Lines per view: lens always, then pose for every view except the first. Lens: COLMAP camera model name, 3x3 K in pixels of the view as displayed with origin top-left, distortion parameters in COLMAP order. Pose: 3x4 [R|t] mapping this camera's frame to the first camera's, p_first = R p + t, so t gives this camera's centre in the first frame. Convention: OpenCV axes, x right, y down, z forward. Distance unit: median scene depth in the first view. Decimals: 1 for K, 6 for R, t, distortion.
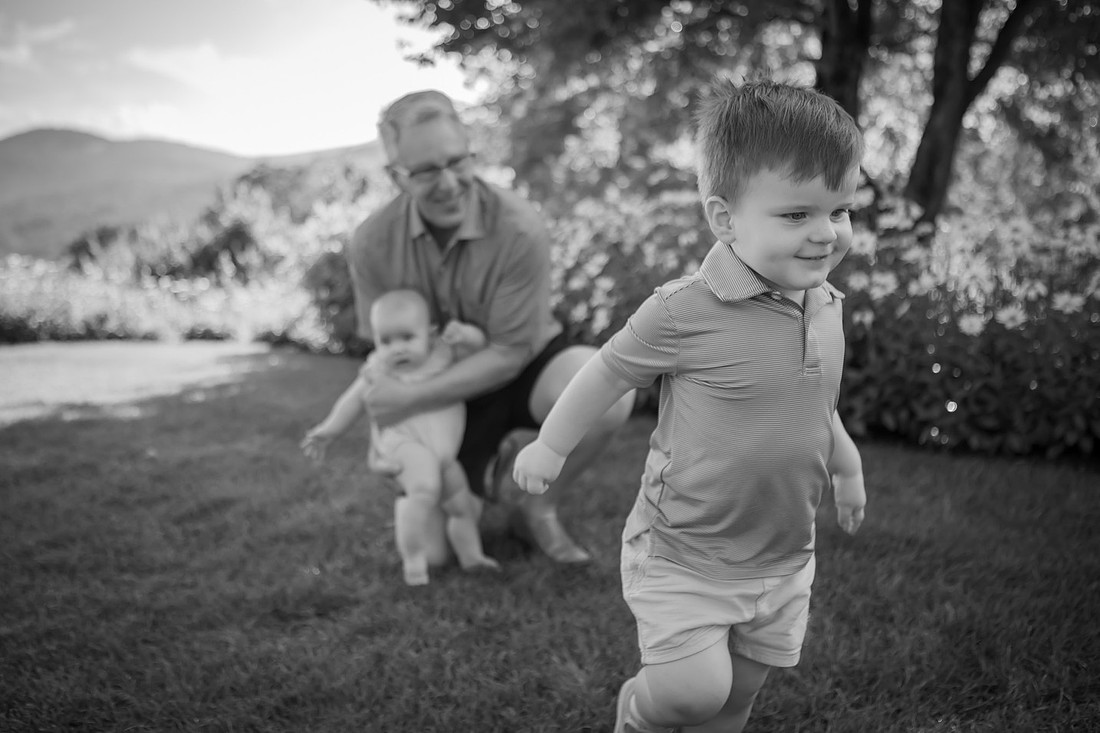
lens RADIAL K [[1147.4, 0, 553.0], [0, 1147.4, 364.9], [0, 0, 1]] dist [-0.006516, -0.005350]
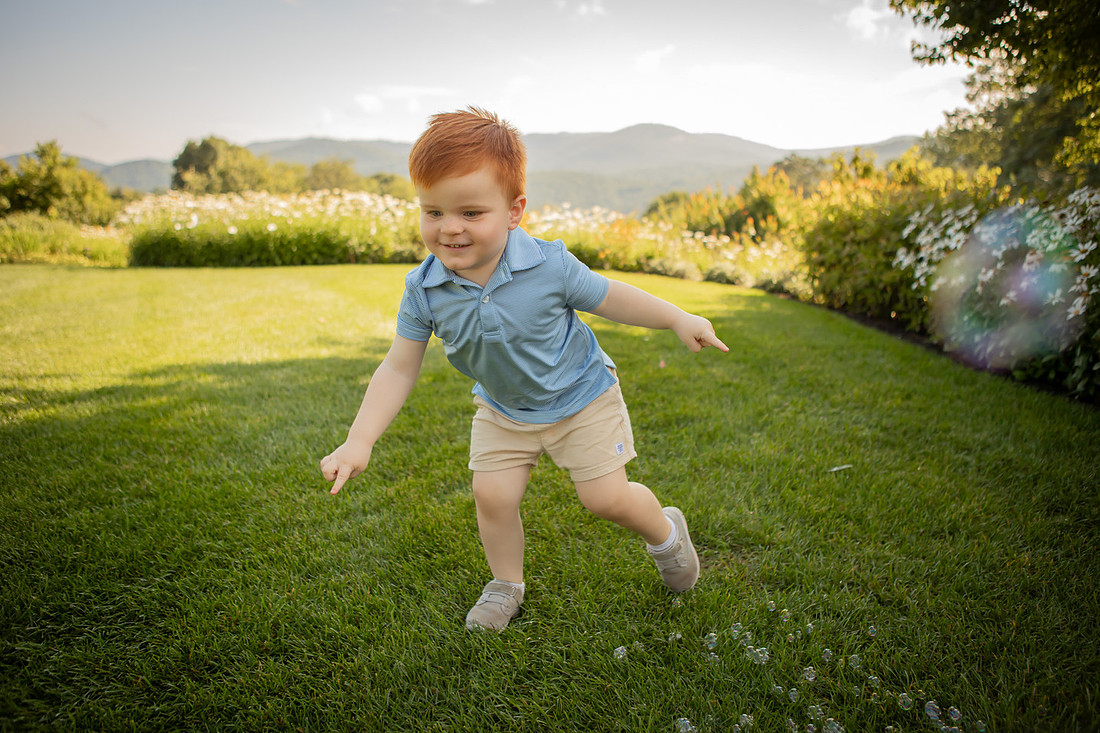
lens RADIAL K [[844.0, 0, 549.5], [0, 844.0, 364.1], [0, 0, 1]] dist [-0.100115, 0.131463]
pose [[0.865487, 0.160140, -0.474645, -0.002716], [-0.126340, 0.986675, 0.102520, -0.002845], [0.484738, -0.028763, 0.874186, 0.070272]]
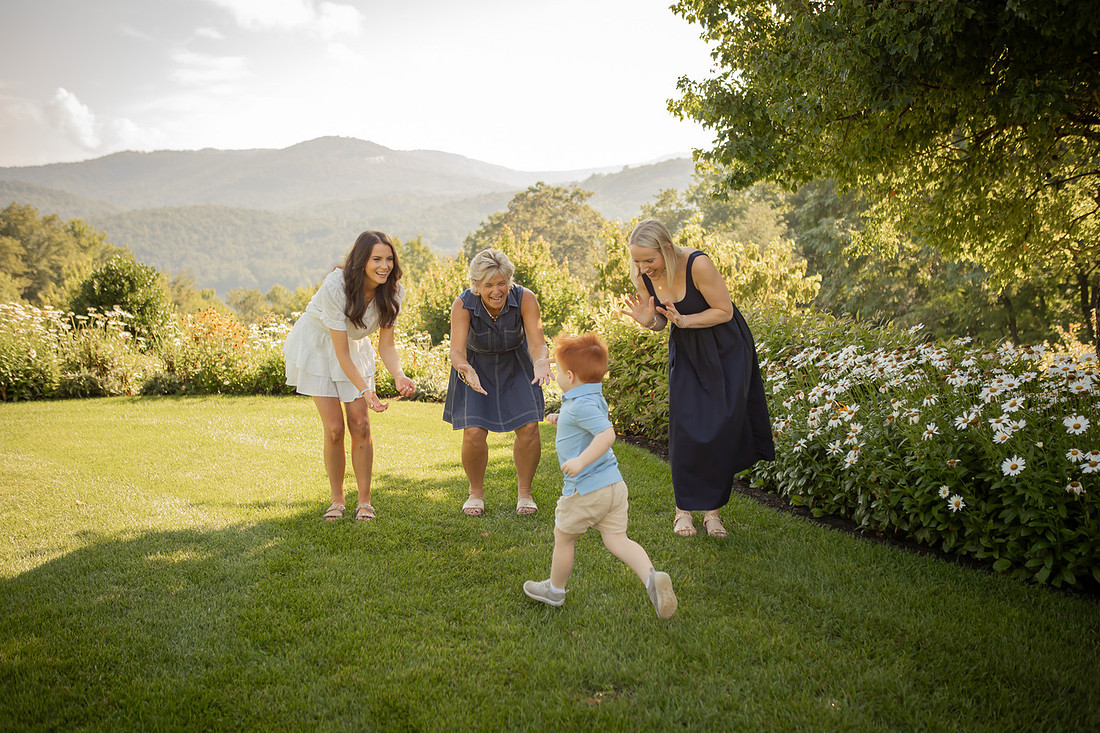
lens RADIAL K [[1261.5, 0, 553.0], [0, 1261.5, 368.3], [0, 0, 1]] dist [0.016990, 0.031209]
pose [[0.973167, 0.073844, -0.217931, 0.010278], [-0.078185, 0.996874, -0.011355, -0.046464], [0.216411, 0.028089, 0.975898, -0.167848]]
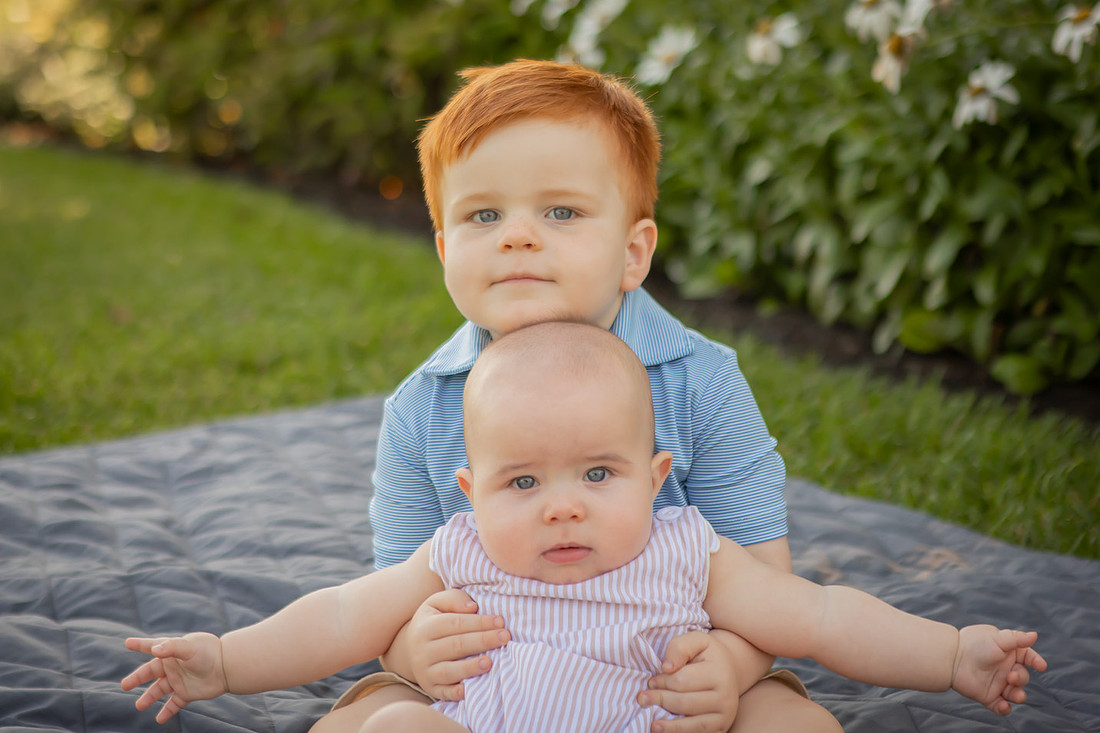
lens RADIAL K [[2444.2, 0, 549.7], [0, 2444.2, 282.7], [0, 0, 1]] dist [0.136511, 0.083185]
pose [[0.999725, 0.023366, -0.001731, -0.061511], [-0.023236, 0.998225, 0.054841, -0.013914], [0.003009, -0.054786, 0.998494, 0.233788]]
